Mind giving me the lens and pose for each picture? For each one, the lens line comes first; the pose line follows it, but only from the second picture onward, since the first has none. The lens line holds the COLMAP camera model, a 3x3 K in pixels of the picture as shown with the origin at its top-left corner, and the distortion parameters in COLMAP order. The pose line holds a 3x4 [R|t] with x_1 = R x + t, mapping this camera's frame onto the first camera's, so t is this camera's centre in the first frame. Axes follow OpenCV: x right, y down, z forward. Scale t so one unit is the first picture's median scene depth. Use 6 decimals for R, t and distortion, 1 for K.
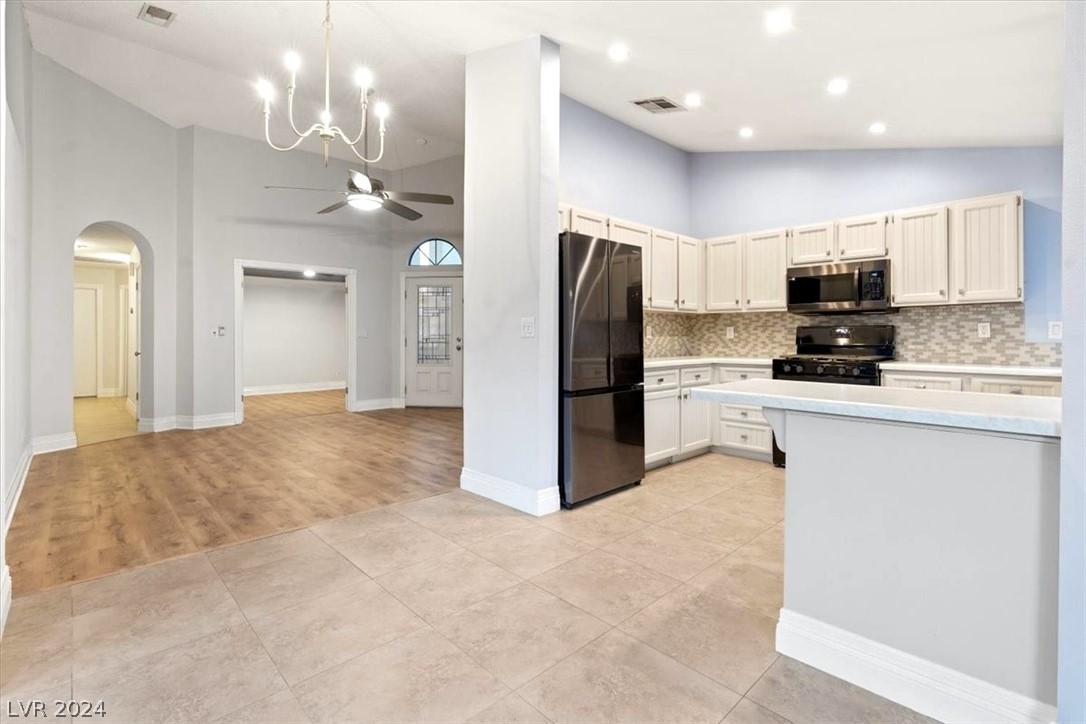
lens RADIAL K [[497.1, 0, 546.6], [0, 497.1, 338.6], [0, 0, 1]] dist [-0.003769, 0.000763]
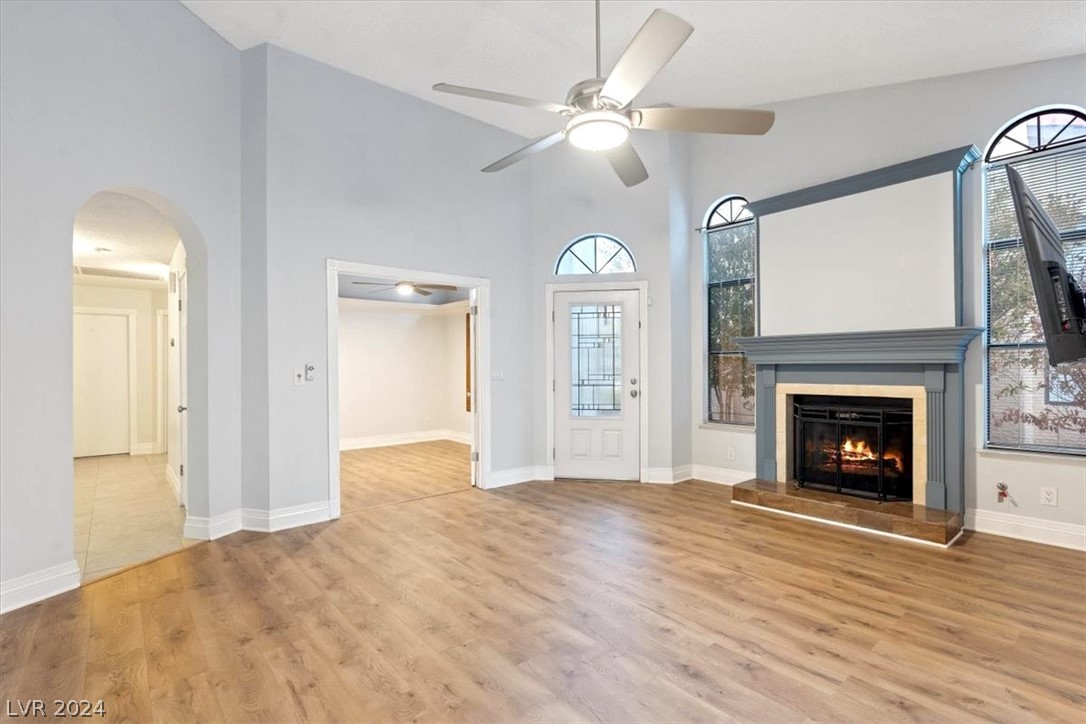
lens RADIAL K [[485.8, 0, 537.9], [0, 485.8, 368.5], [0, 0, 1]] dist [-0.002853, -0.000136]
pose [[0.998741, -0.005258, -0.049891, -0.495051], [0.005190, 0.999985, -0.001495, -0.027312], [0.049898, 0.001234, 0.998754, 0.588489]]
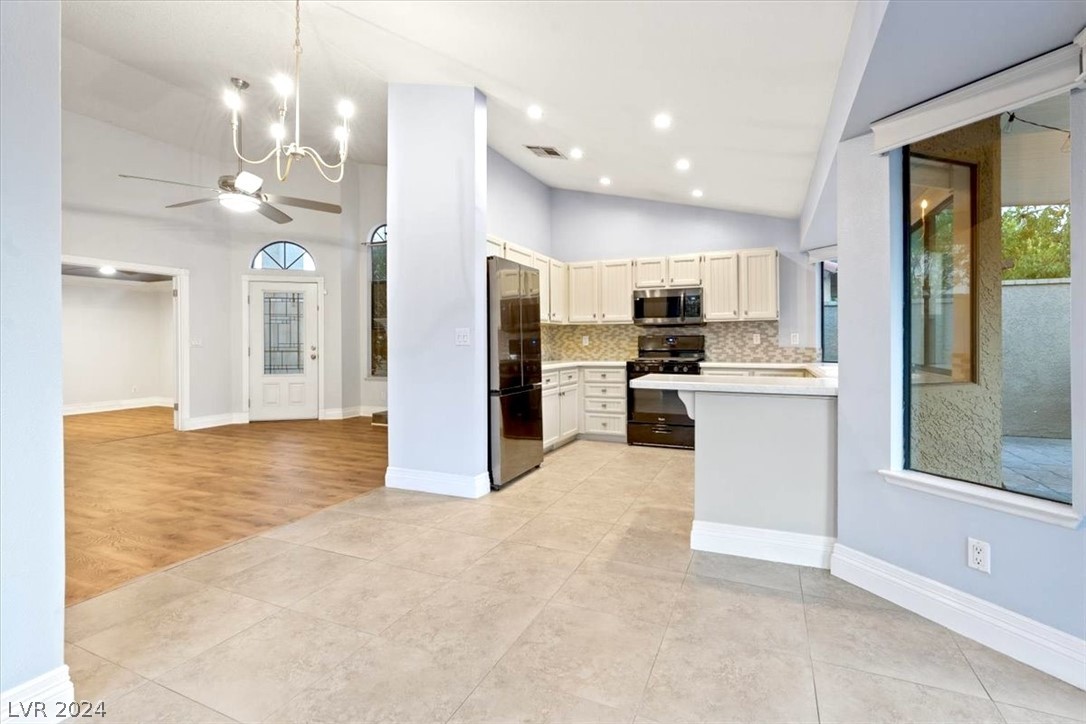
lens RADIAL K [[498.0, 0, 547.1], [0, 498.0, 344.8], [0, 0, 1]] dist [-0.004606, -0.000060]
pose [[0.923211, -0.004827, 0.384264, -0.233052], [0.005763, 0.999983, -0.001285, -0.001041], [-0.384251, 0.003401, 0.923222, -0.109580]]
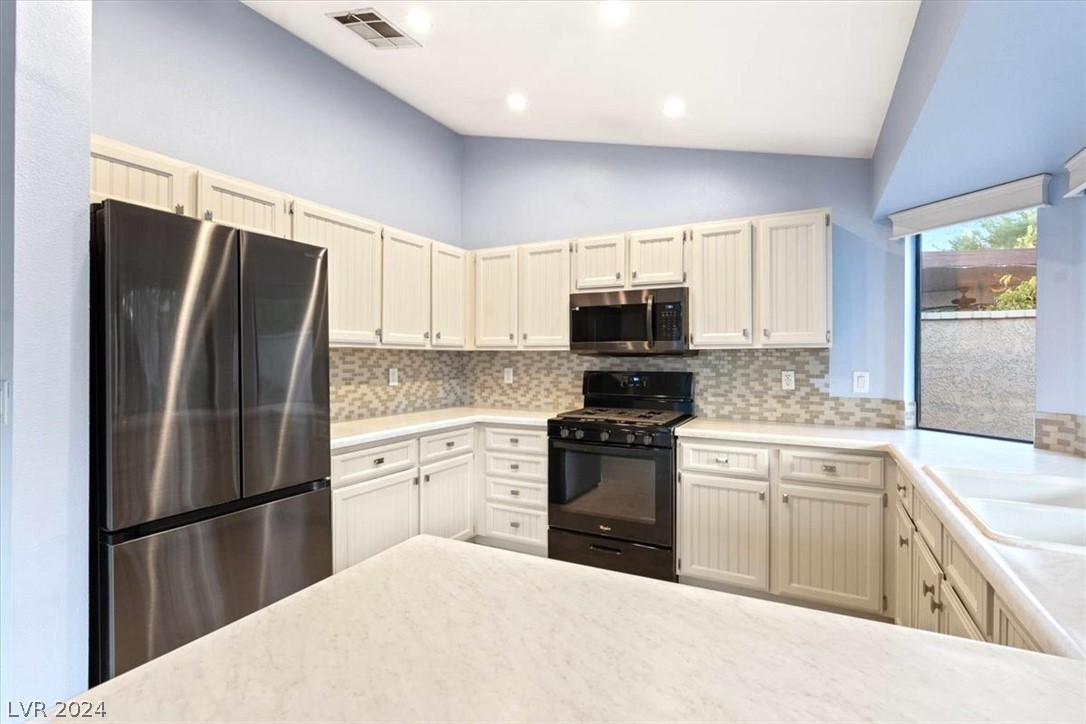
lens RADIAL K [[497.9, 0, 543.0], [0, 497.9, 362.0], [0, 0, 1]] dist [-0.008476, -0.000178]
pose [[0.950743, -0.001531, 0.309976, 0.230288], [-0.000385, 0.999981, 0.006120, -0.047403], [-0.309980, -0.005937, 0.950725, 0.324081]]
